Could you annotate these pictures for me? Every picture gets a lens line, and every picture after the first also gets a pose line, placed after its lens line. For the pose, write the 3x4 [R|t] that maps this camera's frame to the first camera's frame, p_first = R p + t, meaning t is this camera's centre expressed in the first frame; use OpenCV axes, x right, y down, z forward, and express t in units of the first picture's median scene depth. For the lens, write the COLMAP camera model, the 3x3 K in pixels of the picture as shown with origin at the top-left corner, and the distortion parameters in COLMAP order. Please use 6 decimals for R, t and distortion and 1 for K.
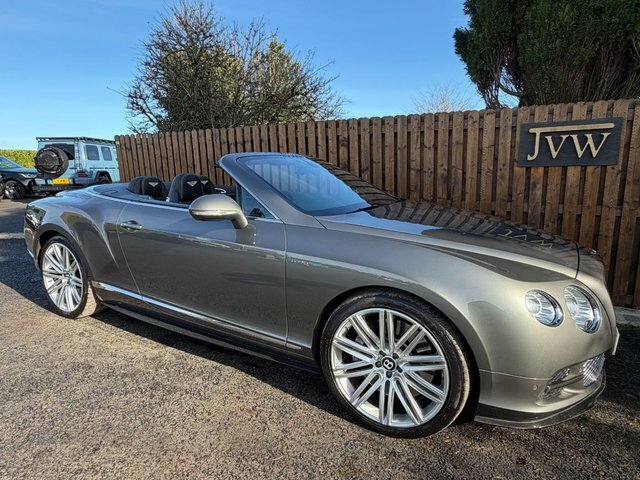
lens RADIAL K [[379.1, 0, 317.8], [0, 379.1, 239.5], [0, 0, 1]] dist [0.001663, 0.000025]
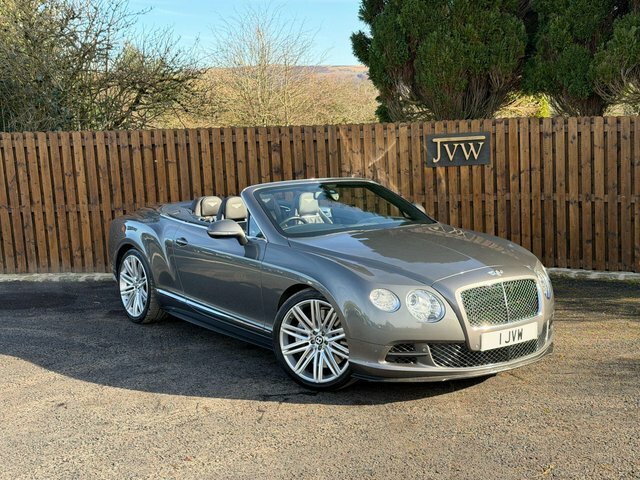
lens RADIAL K [[897.4, 0, 320.6], [0, 897.4, 239.6], [0, 0, 1]] dist [0.144812, -0.112132]
pose [[0.901720, -0.080841, 0.424694, -1.111244], [0.107941, 0.993348, -0.040098, 0.134443], [-0.418628, 0.081999, 0.904448, -1.582738]]
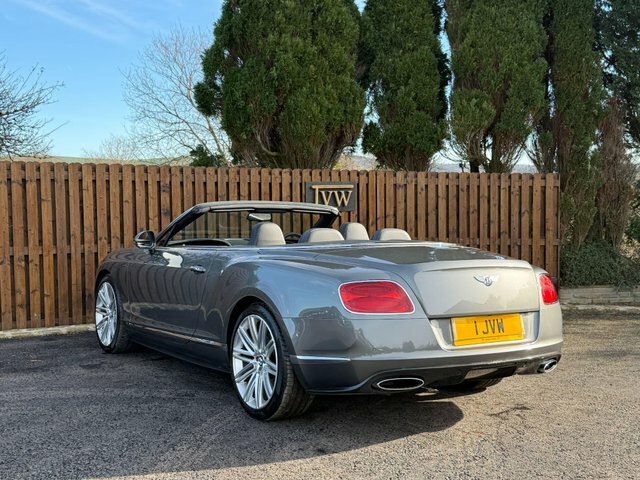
lens RADIAL K [[796.8, 0, 320.1], [0, 796.8, 240.0], [0, 0, 1]] dist [0.172768, -0.317860]
pose [[0.520479, -0.035235, 0.853147, -1.877964], [0.160454, 0.985385, -0.057191, 0.075623], [-0.838663, 0.166657, 0.518526, -0.496364]]
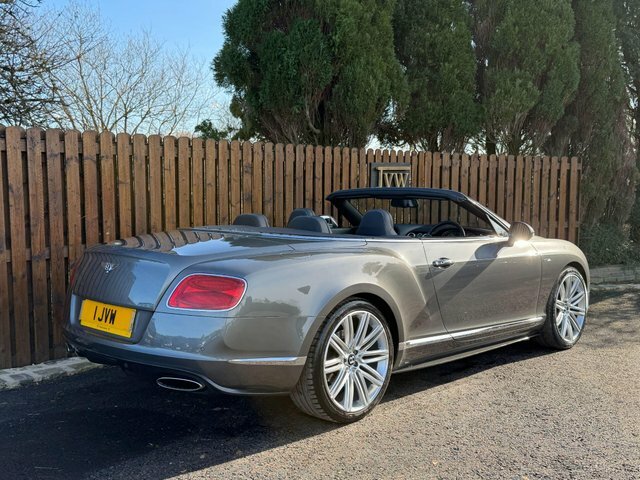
lens RADIAL K [[683.0, 0, 318.6], [0, 683.0, 237.8], [0, 0, 1]] dist [0.187660, -0.412916]
pose [[0.255439, -0.072043, 0.964137, -1.666845], [0.177992, 0.983679, 0.026346, -0.149339], [-0.950300, 0.164879, 0.264093, 0.603219]]
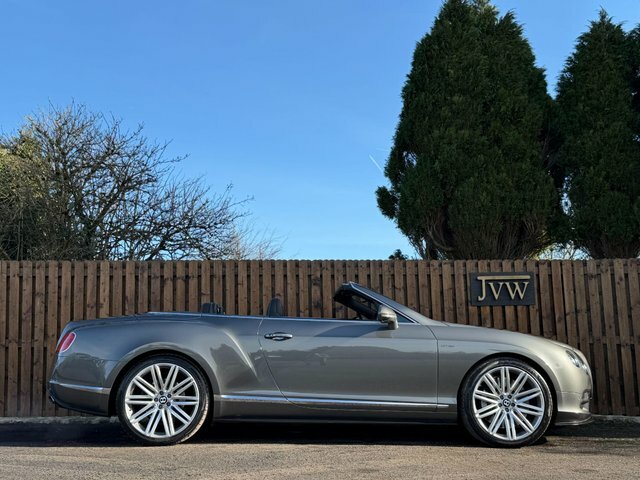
lens RADIAL K [[716.5, 0, 320.1], [0, 716.5, 241.7], [0, 0, 1]] dist [0.194994, -0.439245]
pose [[0.850395, 0.075918, 0.520639, -1.154007], [0.101238, 0.947434, -0.303511, 0.280125], [-0.516313, 0.310813, 0.798008, -0.704822]]
